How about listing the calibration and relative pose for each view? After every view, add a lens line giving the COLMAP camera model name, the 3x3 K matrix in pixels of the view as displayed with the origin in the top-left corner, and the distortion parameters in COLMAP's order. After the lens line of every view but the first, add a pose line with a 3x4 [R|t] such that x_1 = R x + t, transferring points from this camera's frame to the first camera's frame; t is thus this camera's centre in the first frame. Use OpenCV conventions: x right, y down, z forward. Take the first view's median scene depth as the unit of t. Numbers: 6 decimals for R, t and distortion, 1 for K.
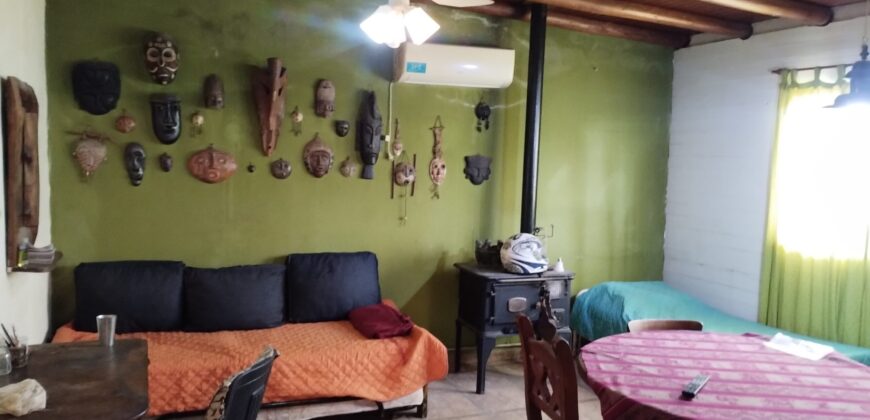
lens RADIAL K [[706.5, 0, 435.0], [0, 706.5, 210.0], [0, 0, 1]] dist [0.010963, -0.001645]
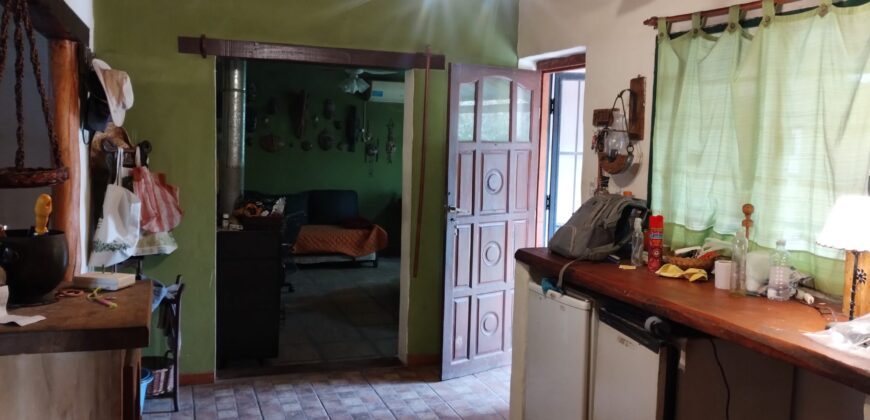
lens RADIAL K [[706.5, 0, 435.0], [0, 706.5, 210.0], [0, 0, 1]] dist [0.010963, -0.001645]
pose [[0.999582, 0.009842, -0.027196, 0.184707], [-0.009606, 0.999915, 0.008794, 0.095818], [0.027280, -0.008529, 0.999591, -0.914246]]
